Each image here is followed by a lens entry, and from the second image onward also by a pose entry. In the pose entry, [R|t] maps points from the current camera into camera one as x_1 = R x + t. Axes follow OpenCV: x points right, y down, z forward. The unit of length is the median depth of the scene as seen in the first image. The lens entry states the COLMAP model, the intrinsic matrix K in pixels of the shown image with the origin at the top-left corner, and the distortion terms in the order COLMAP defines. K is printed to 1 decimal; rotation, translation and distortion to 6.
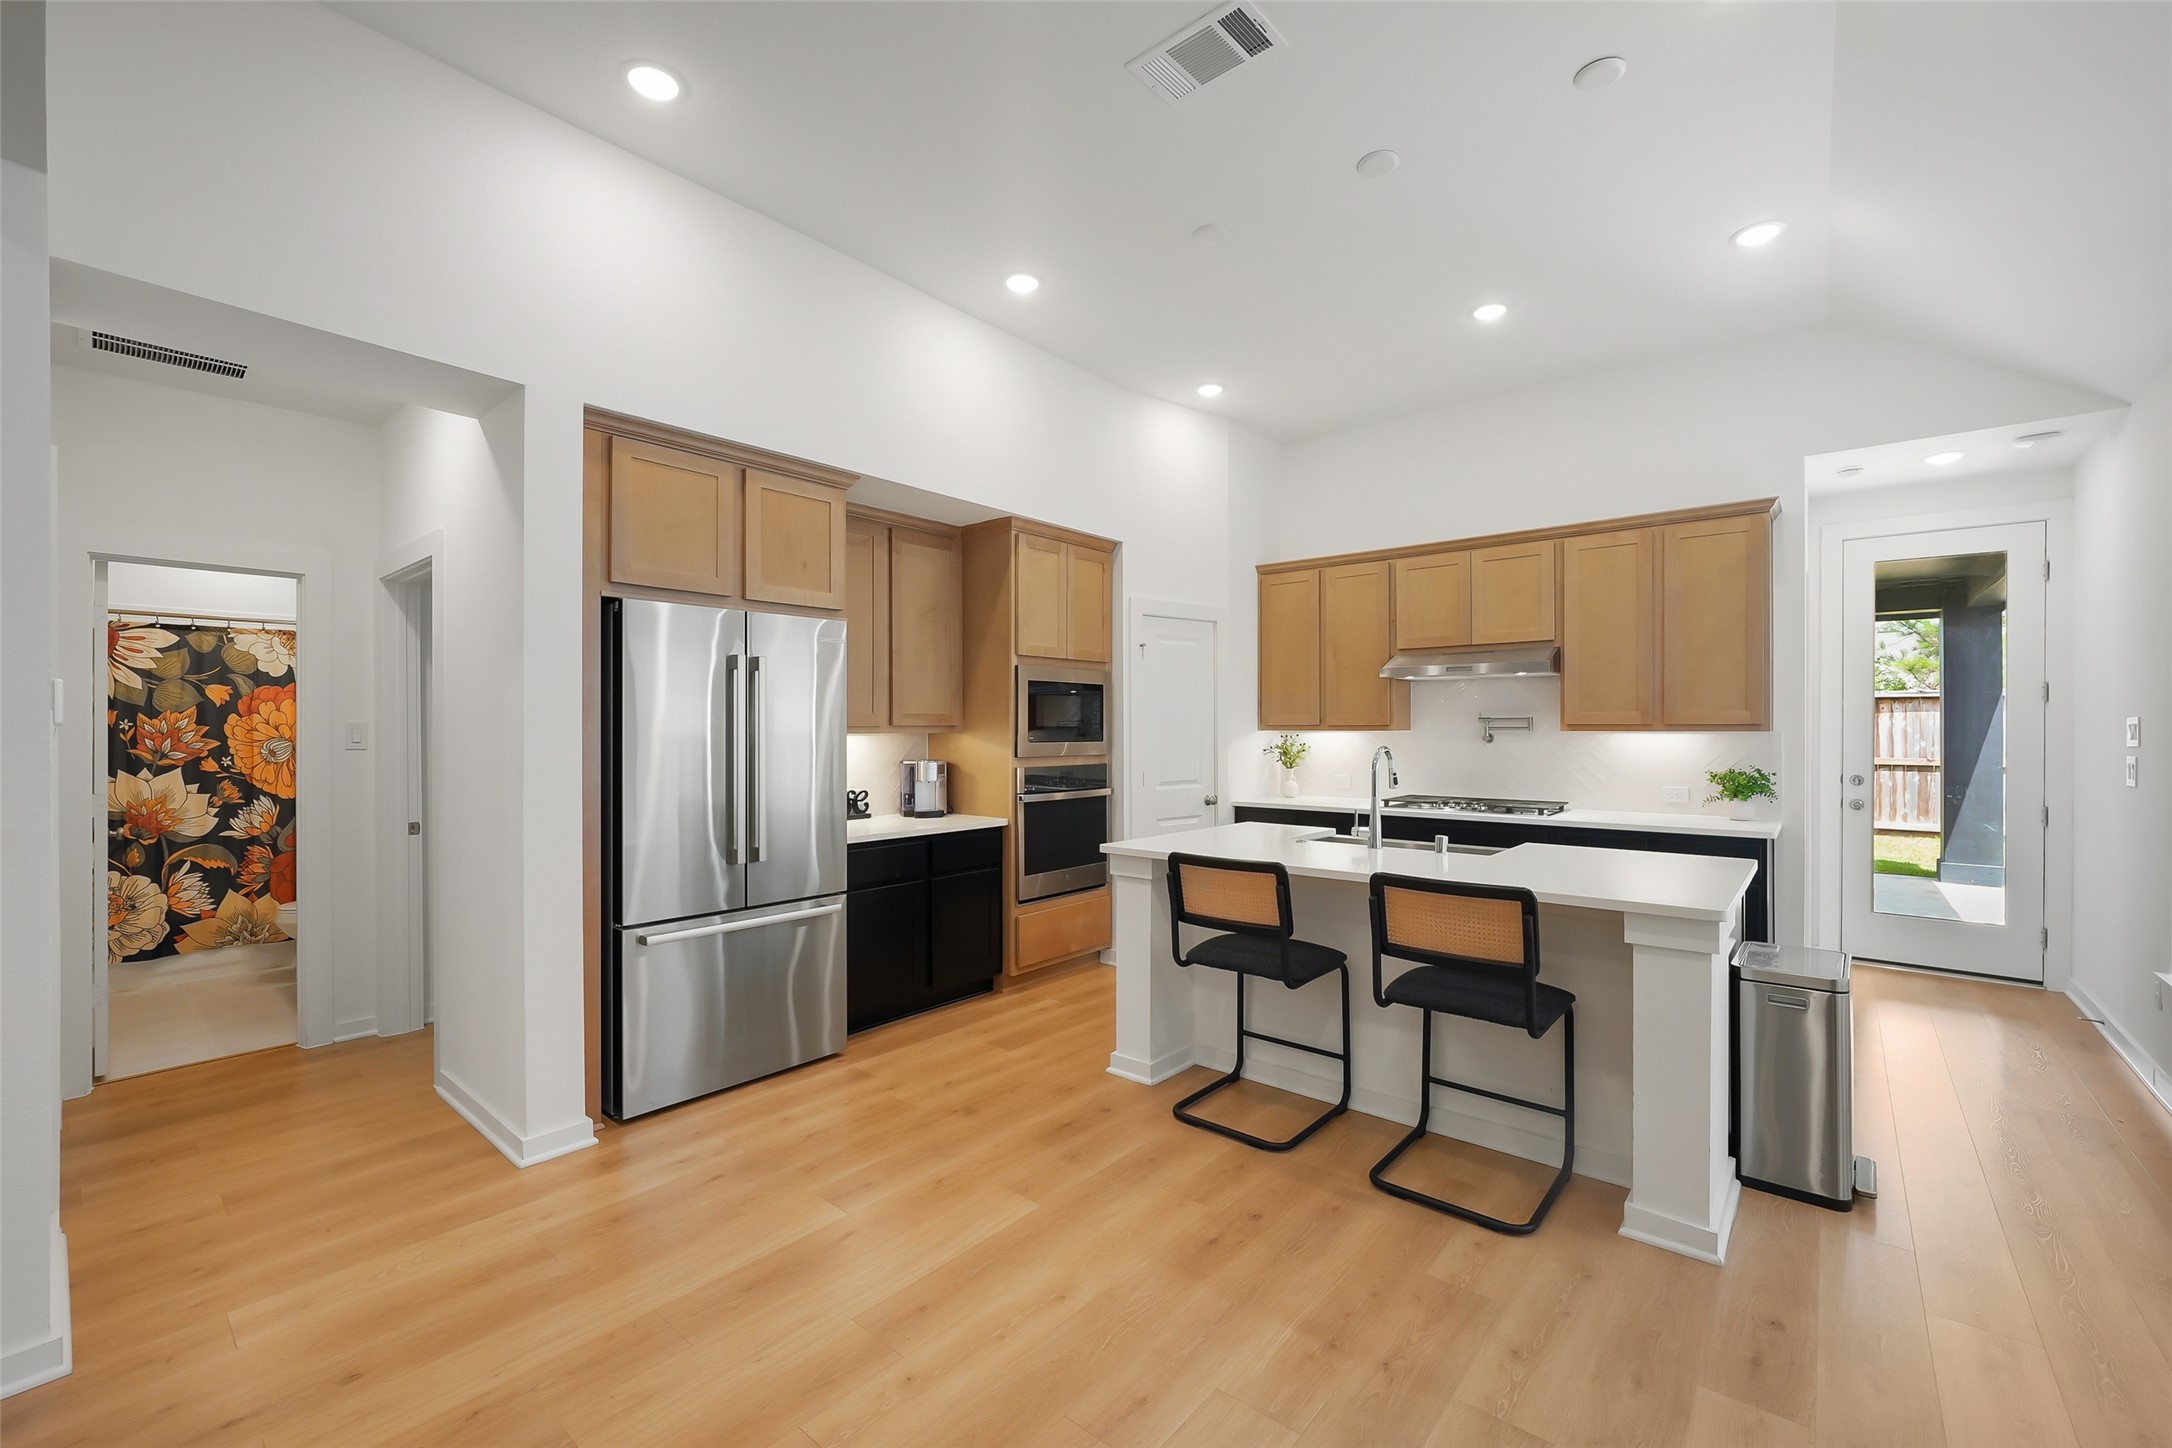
lens RADIAL K [[908.0, 0, 1079.4], [0, 908.0, 726.8], [0, 0, 1]] dist [-0.010802, 0.004693]
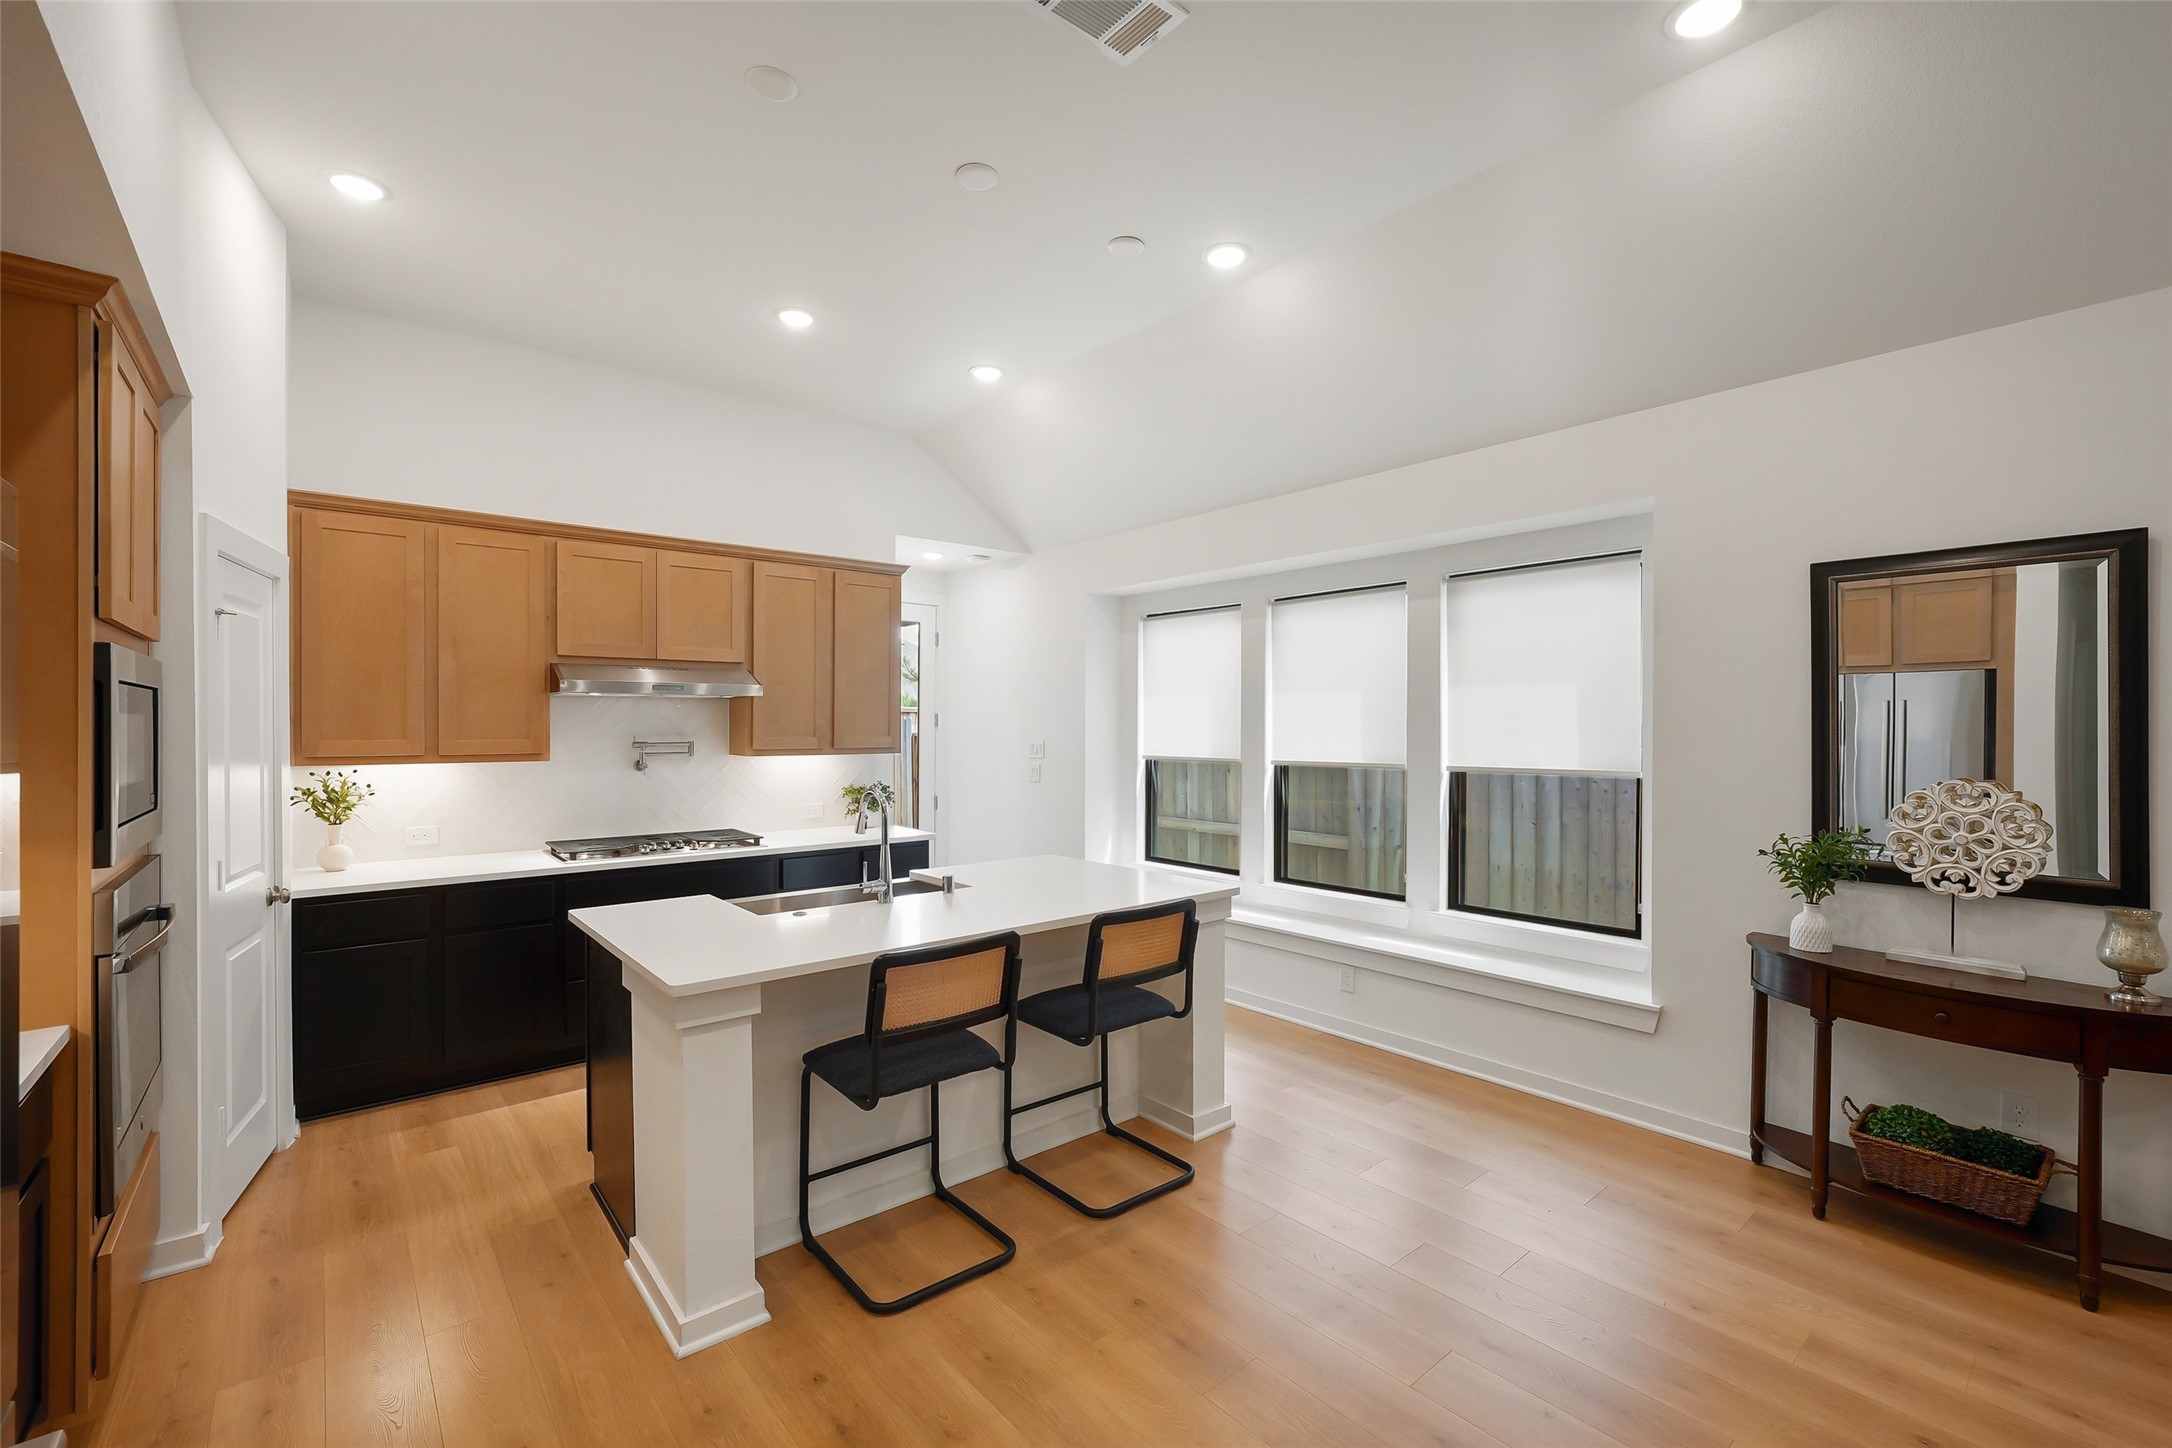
lens RADIAL K [[908.0, 0, 1117.9], [0, 908.0, 734.9], [0, 0, 1]] dist [-0.010802, 0.004693]
pose [[0.144941, -0.009329, 0.989396, -0.566982], [-0.002950, 0.999947, 0.009860, -0.044301], [-0.989436, -0.004347, 0.144905, 0.689286]]
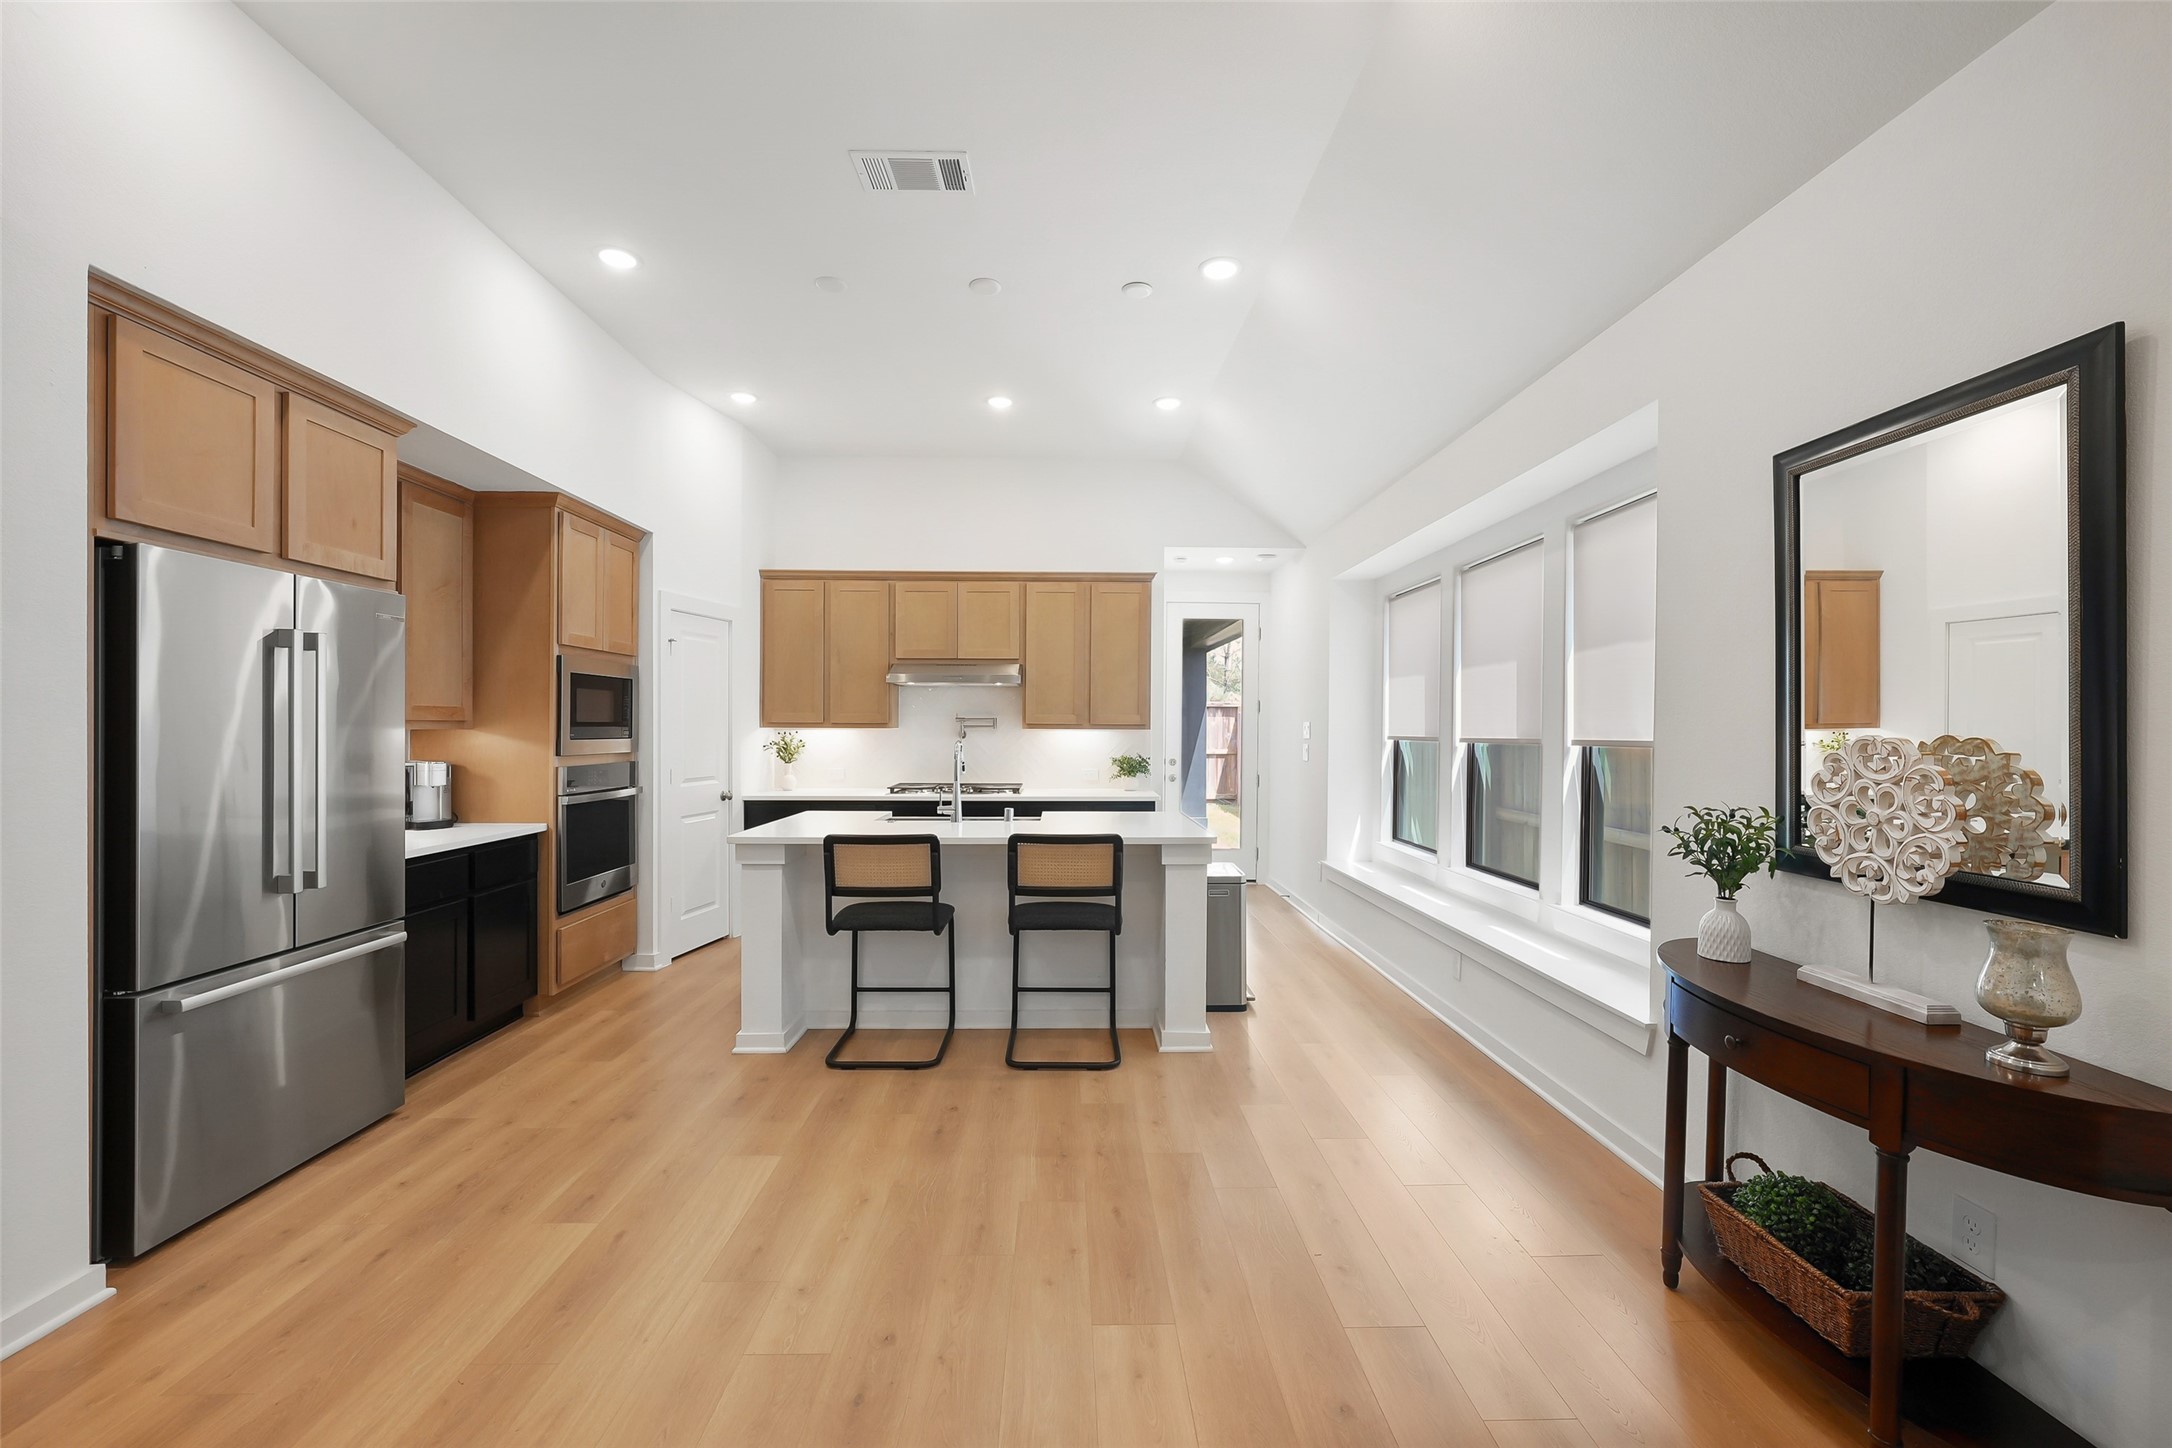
lens RADIAL K [[908.0, 0, 1097.9], [0, 908.0, 727.7], [0, 0, 1]] dist [-0.010802, 0.004693]
pose [[0.739056, 0.003492, 0.673635, -0.400251], [-0.005537, 0.999984, 0.000892, 0.002004], [-0.673622, -0.004389, 0.739063, -0.059434]]
